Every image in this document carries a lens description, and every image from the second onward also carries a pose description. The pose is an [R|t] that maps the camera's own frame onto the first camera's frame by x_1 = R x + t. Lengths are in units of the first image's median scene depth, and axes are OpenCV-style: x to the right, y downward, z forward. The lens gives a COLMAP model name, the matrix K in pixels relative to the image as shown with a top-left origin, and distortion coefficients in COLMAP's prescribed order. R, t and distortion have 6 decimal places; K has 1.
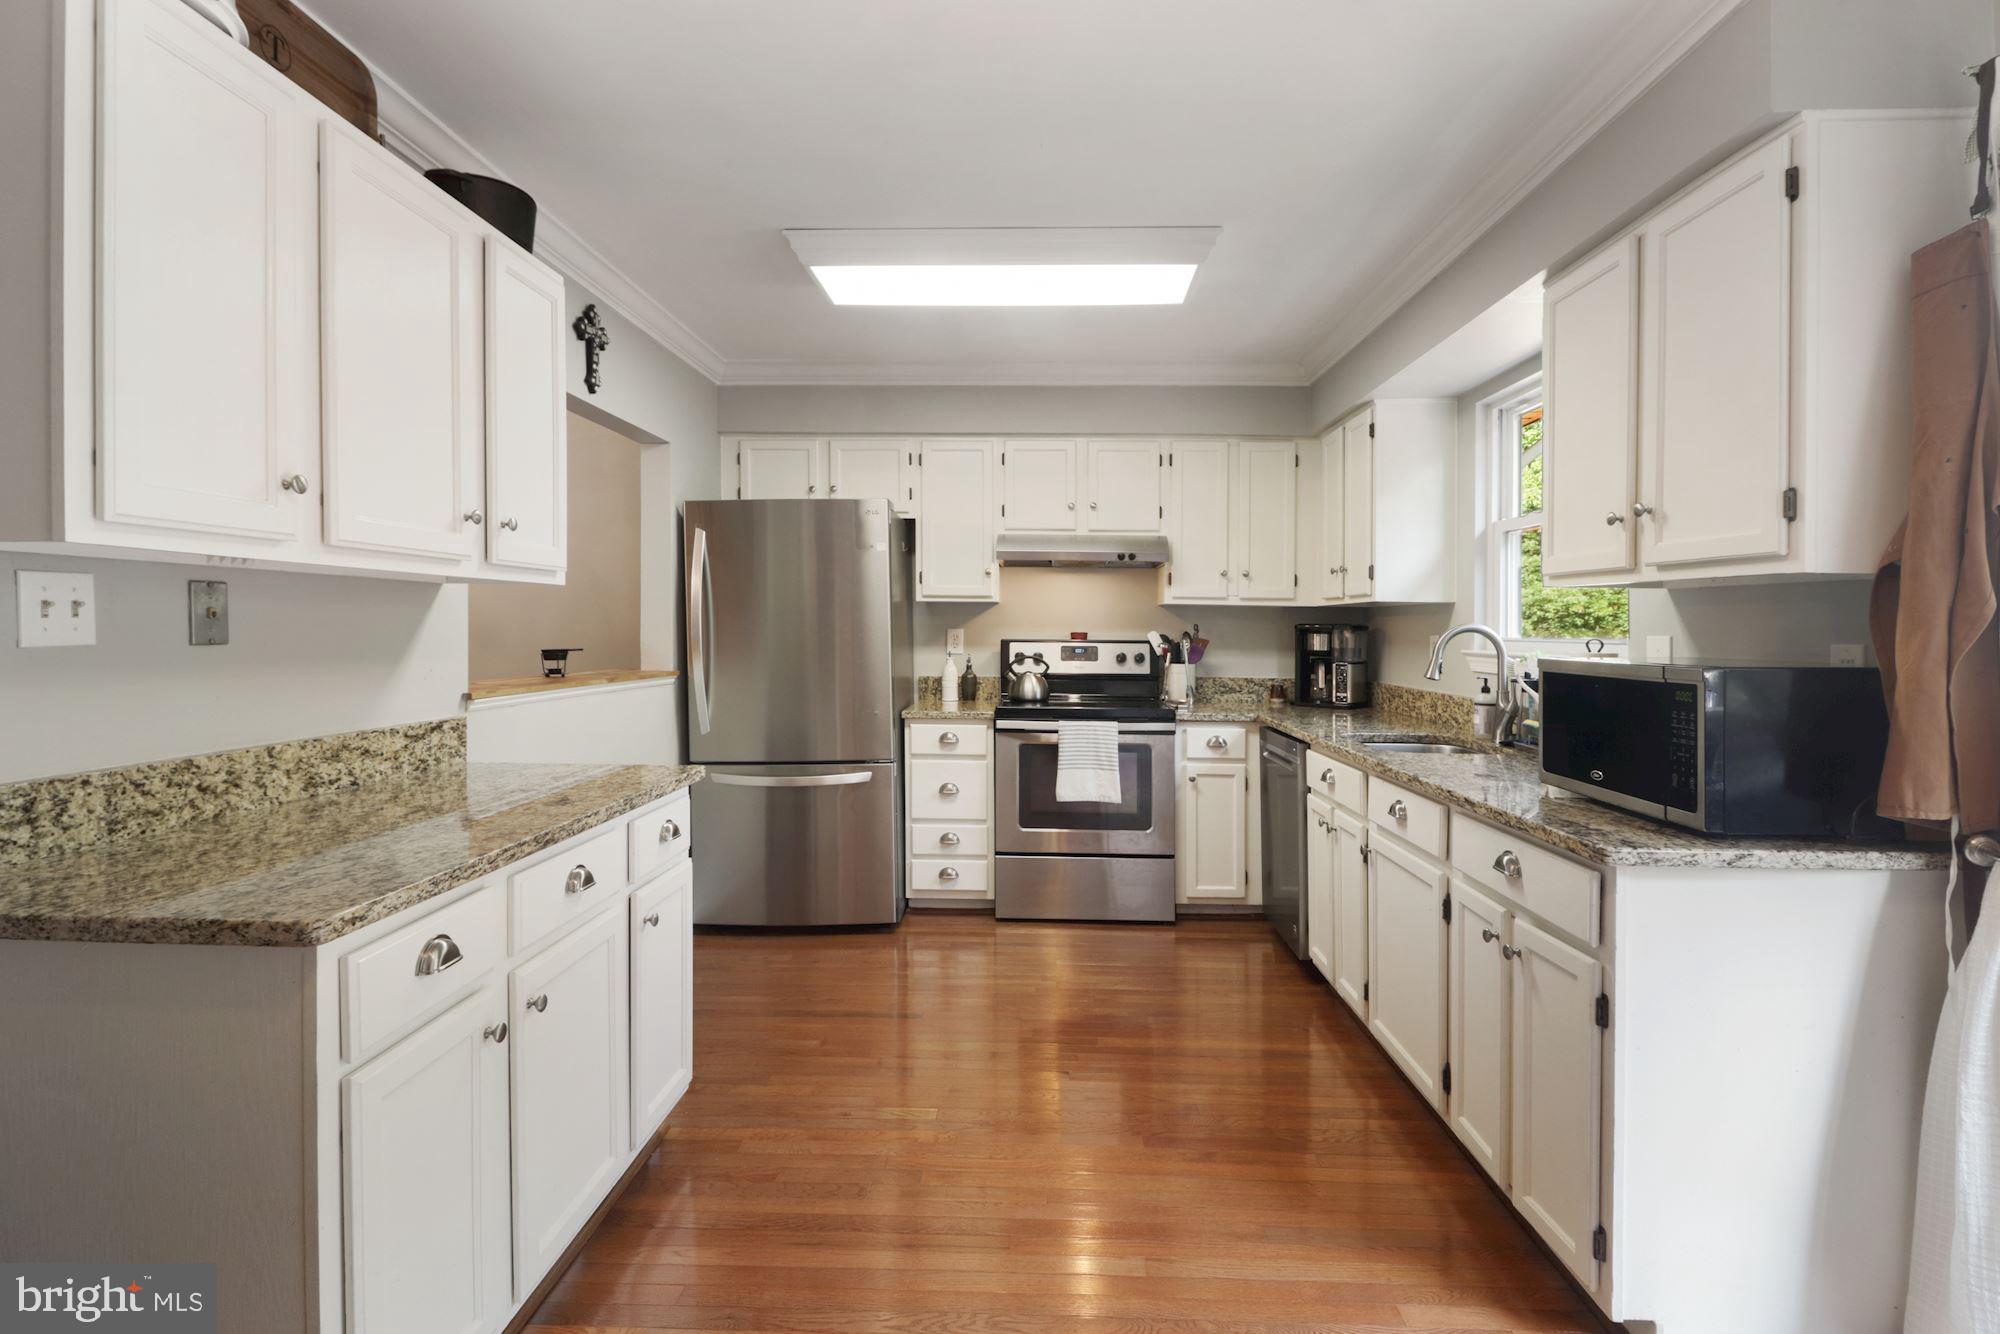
lens RADIAL K [[954.4, 0, 1007.2], [0, 954.4, 641.7], [0, 0, 1]] dist [0.018254, -0.014588]
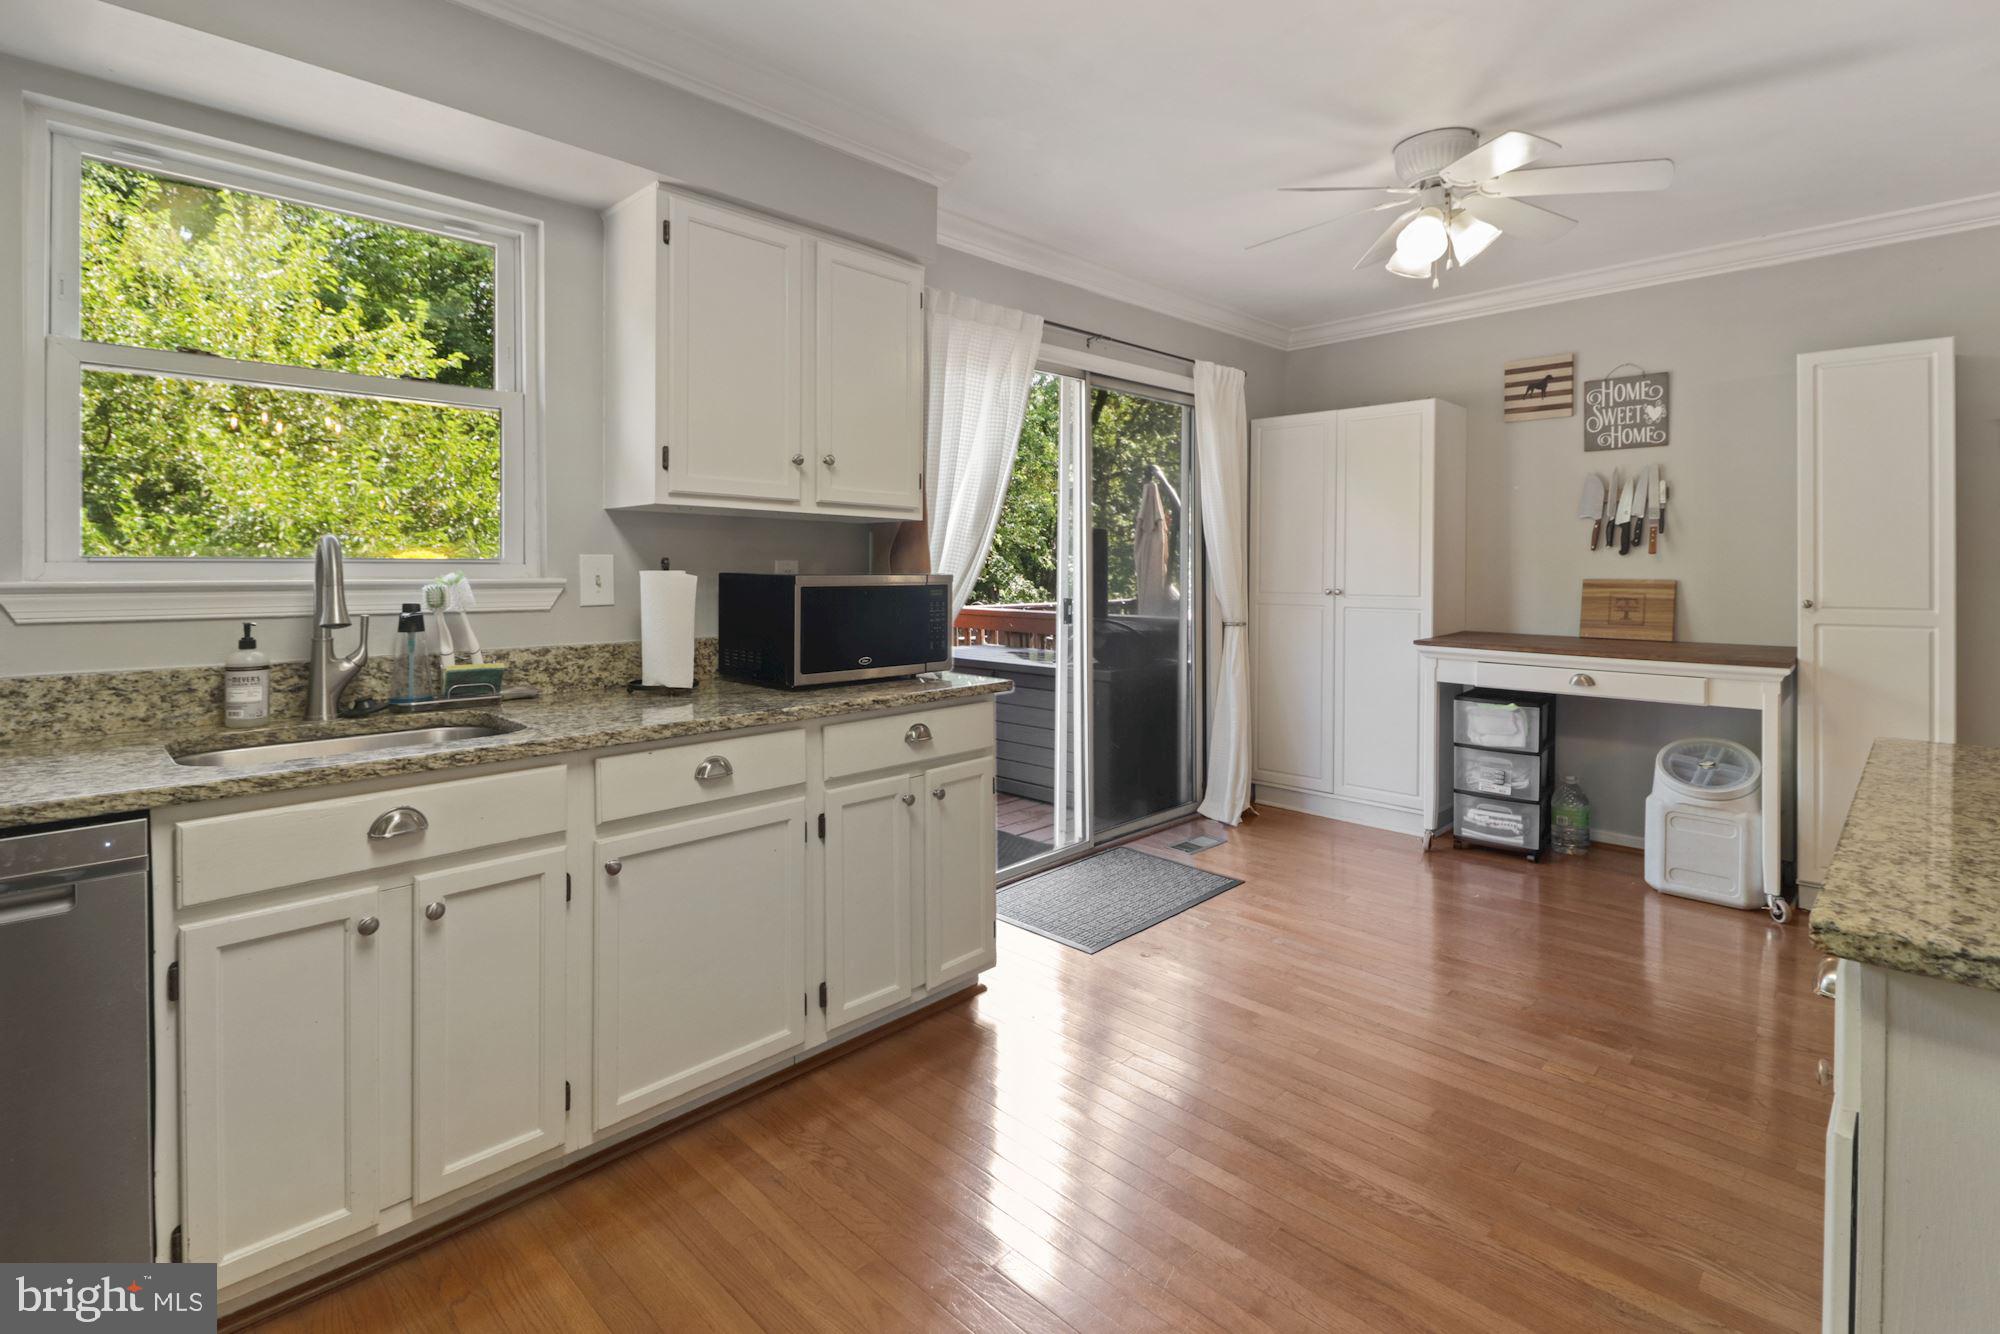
lens RADIAL K [[945.0, 0, 1014.6], [0, 945.0, 591.7], [0, 0, 1]] dist [0.028037, -0.016238]
pose [[-0.750830, -0.025820, 0.659990, -0.191256], [0.001055, 0.999187, 0.040291, -0.004214], [-0.660494, 0.030948, -0.750193, 0.876366]]
